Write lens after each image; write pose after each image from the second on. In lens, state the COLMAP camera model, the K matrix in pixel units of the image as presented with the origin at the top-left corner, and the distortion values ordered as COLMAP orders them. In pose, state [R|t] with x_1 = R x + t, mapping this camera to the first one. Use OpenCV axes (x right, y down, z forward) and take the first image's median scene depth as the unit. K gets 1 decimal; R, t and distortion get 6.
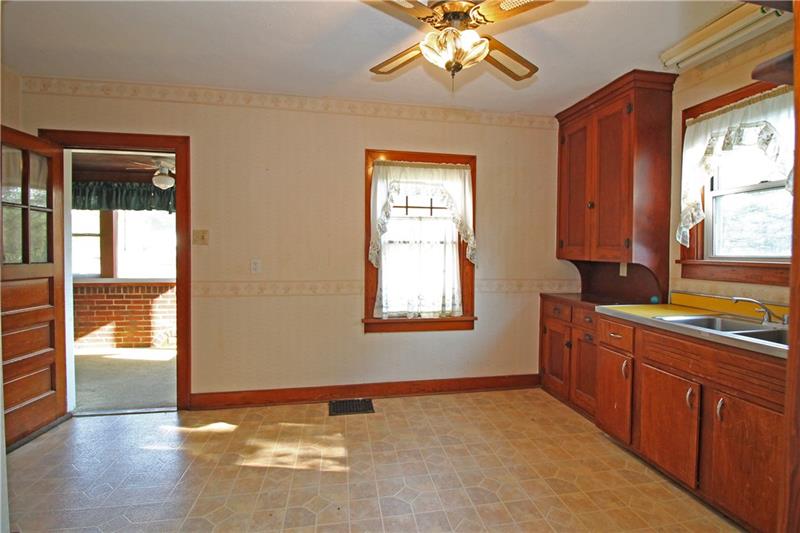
lens RADIAL K [[373.5, 0, 408.3], [0, 373.5, 257.6], [0, 0, 1]] dist [-0.010138, -0.013078]
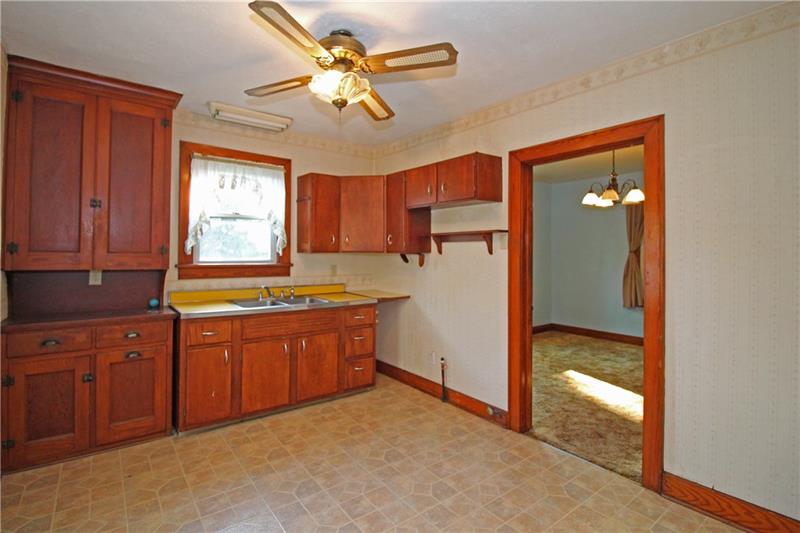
lens RADIAL K [[392.0, 0, 378.2], [0, 392.0, 244.2], [0, 0, 1]] dist [-0.023849, -0.000476]
pose [[-0.419624, 0.006804, 0.907673, -0.558697], [0.003935, 0.999976, -0.005676, -0.040873], [-0.907690, 0.001190, -0.419641, 0.776142]]
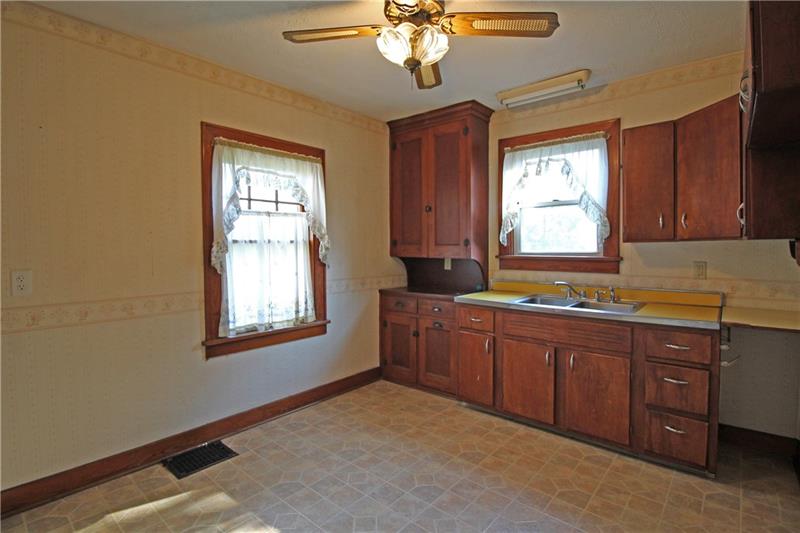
lens RADIAL K [[381.1, 0, 400.0], [0, 381.1, 255.1], [0, 0, 1]] dist [-0.020172, -0.000561]
pose [[0.786027, -0.025371, 0.617671, -0.294737], [0.021236, 0.999676, 0.014037, -0.017252], [-0.617827, 0.002084, 0.786311, 0.137107]]
